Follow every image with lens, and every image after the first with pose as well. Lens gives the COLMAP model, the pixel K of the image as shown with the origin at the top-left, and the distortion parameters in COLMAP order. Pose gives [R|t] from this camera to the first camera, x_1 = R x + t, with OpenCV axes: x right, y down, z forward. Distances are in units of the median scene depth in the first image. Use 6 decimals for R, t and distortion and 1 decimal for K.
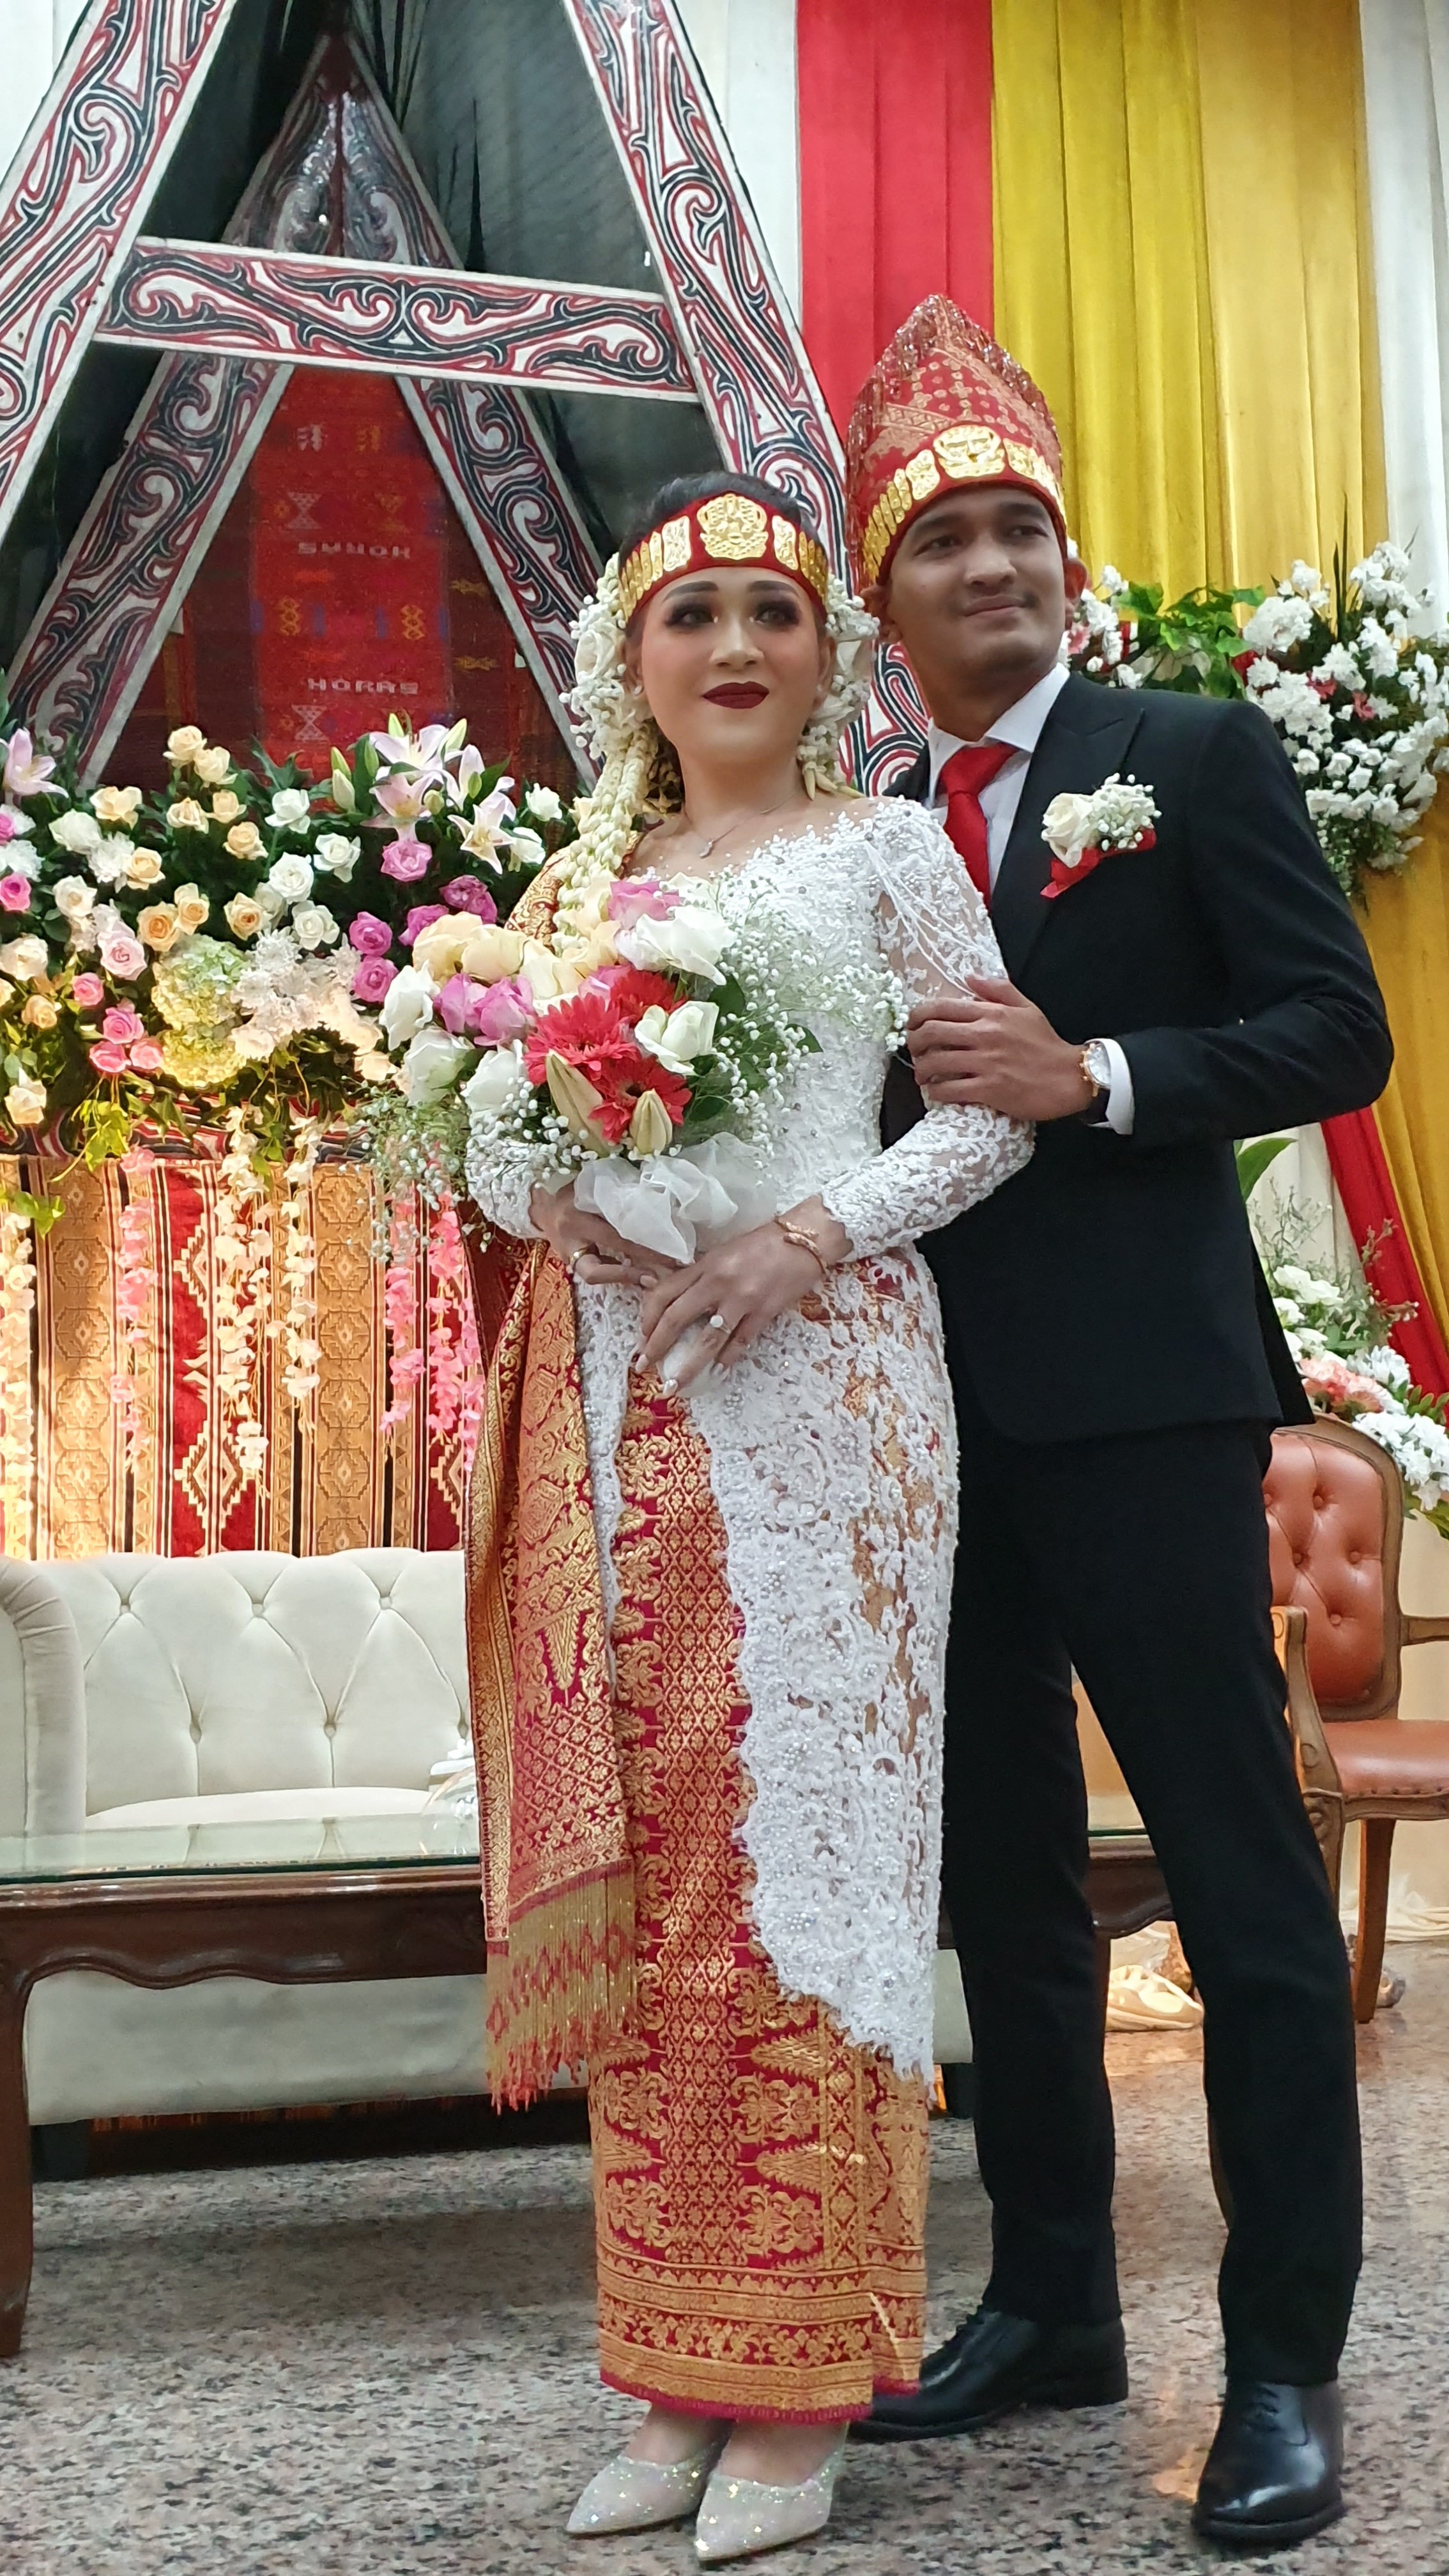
lens RADIAL K [[2509.4, 0, 720.1], [0, 2509.4, 1303.9], [0, 0, 1]] dist [-0.006103, 0.000000]
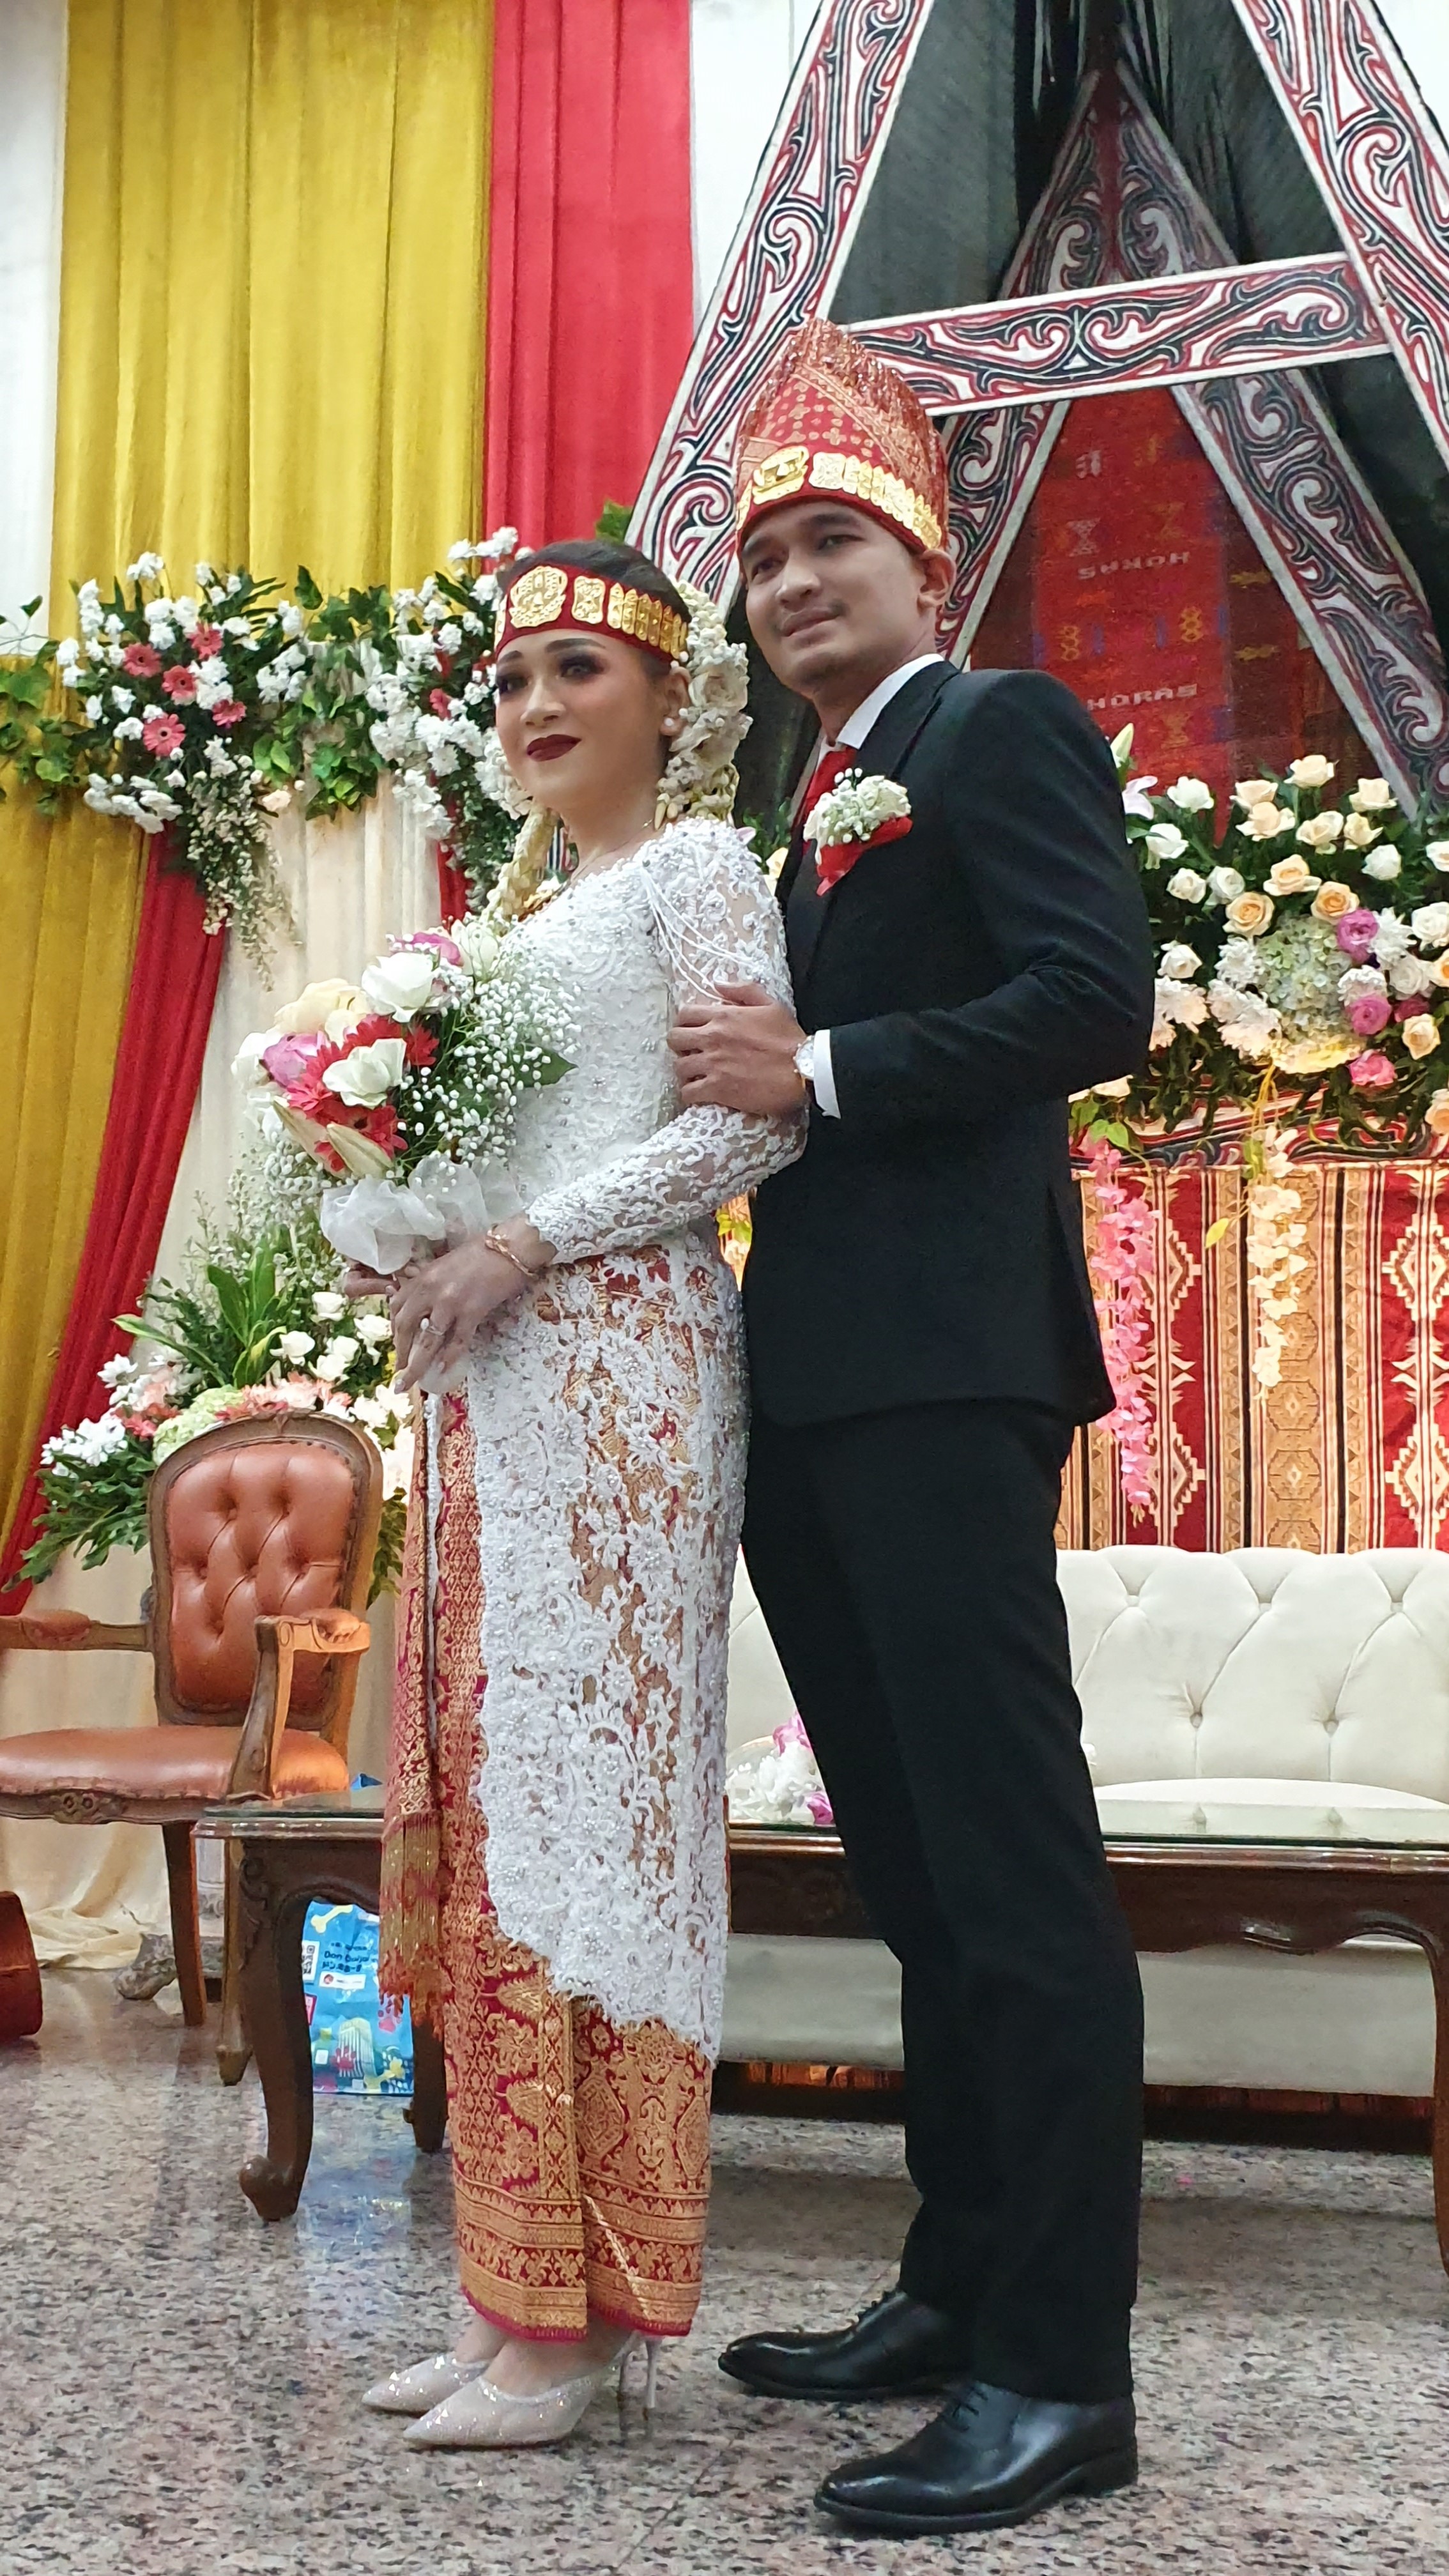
lens RADIAL K [[2509.4, 0, 727.5], [0, 2509.4, 1289.3], [0, 0, 1]] dist [-0.006103, 0.000000]
pose [[0.860516, -0.047403, -0.507213, 0.266415], [0.044156, 0.998854, -0.018438, 0.006707], [0.507506, -0.006530, 0.861623, 0.043854]]
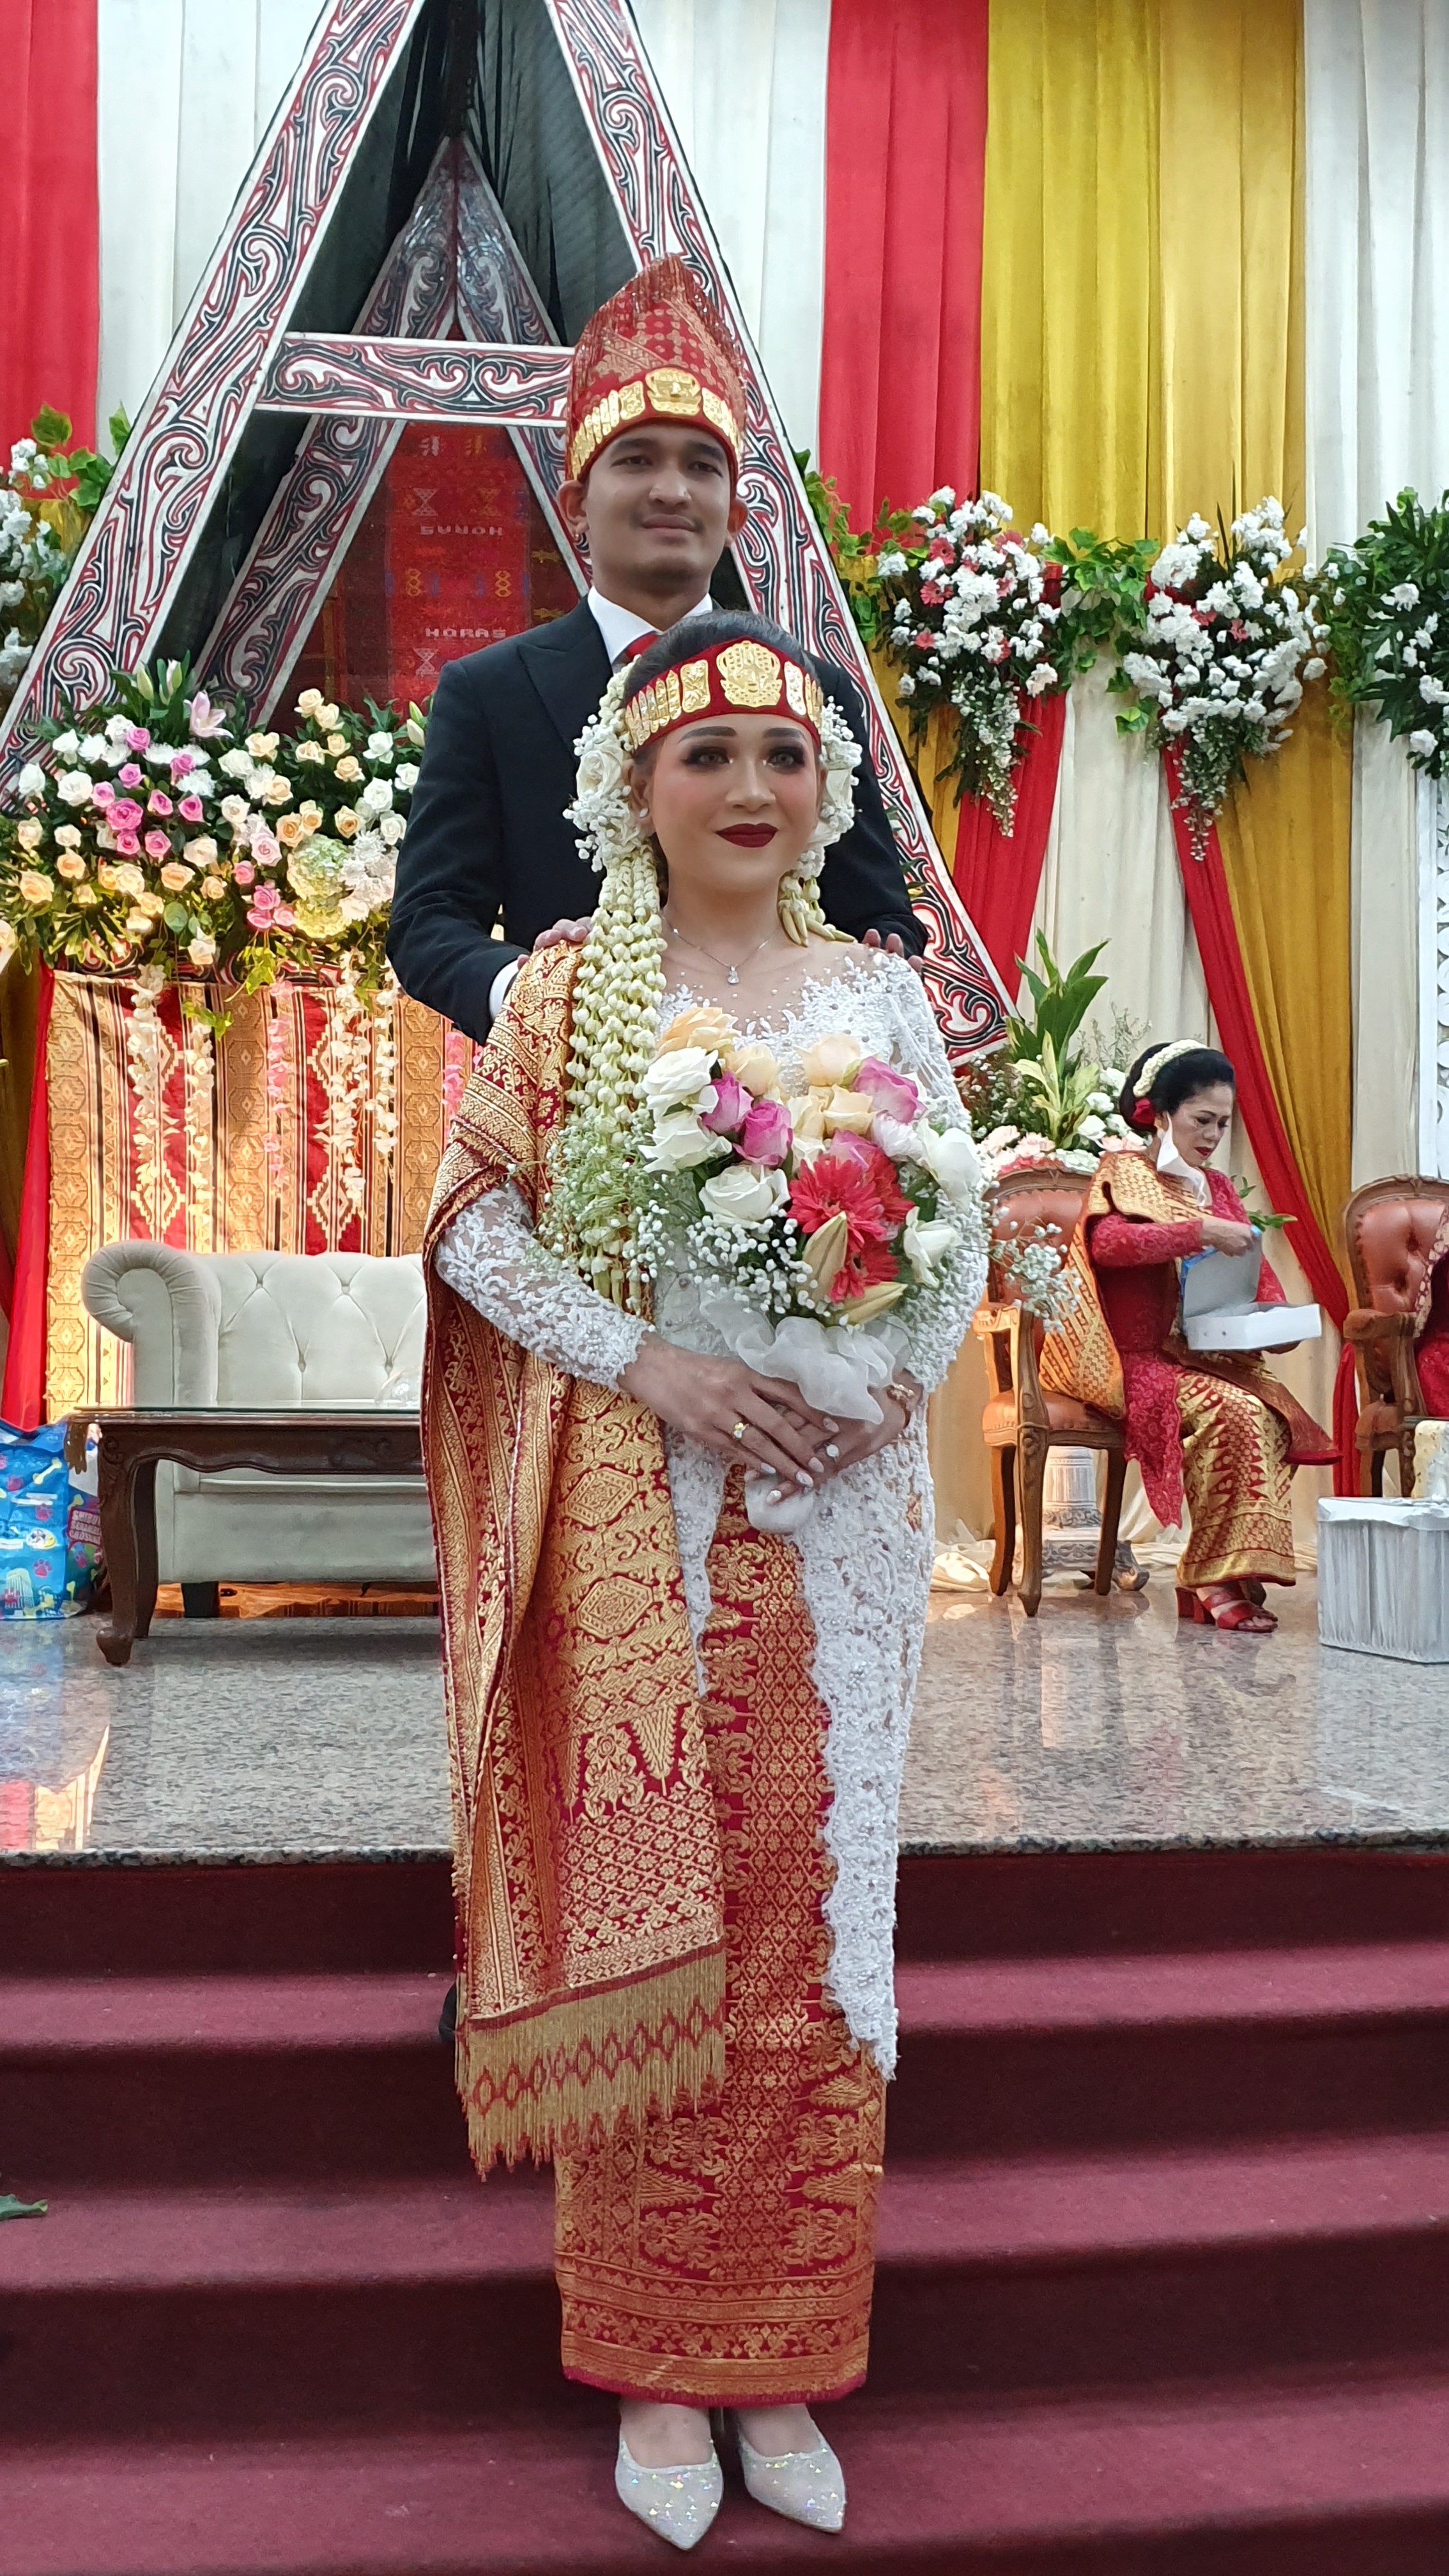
lens RADIAL K [[2278.7, 0, 661.8], [0, 2278.7, 1252.0], [0, 0, 1]] dist [0.020709, -0.066678]
pose [[0.991257, 0.024065, -0.129734, 0.164158], [-0.013819, 0.996754, 0.079308, -0.011483], [0.131222, -0.076822, 0.988372, -0.300659]]
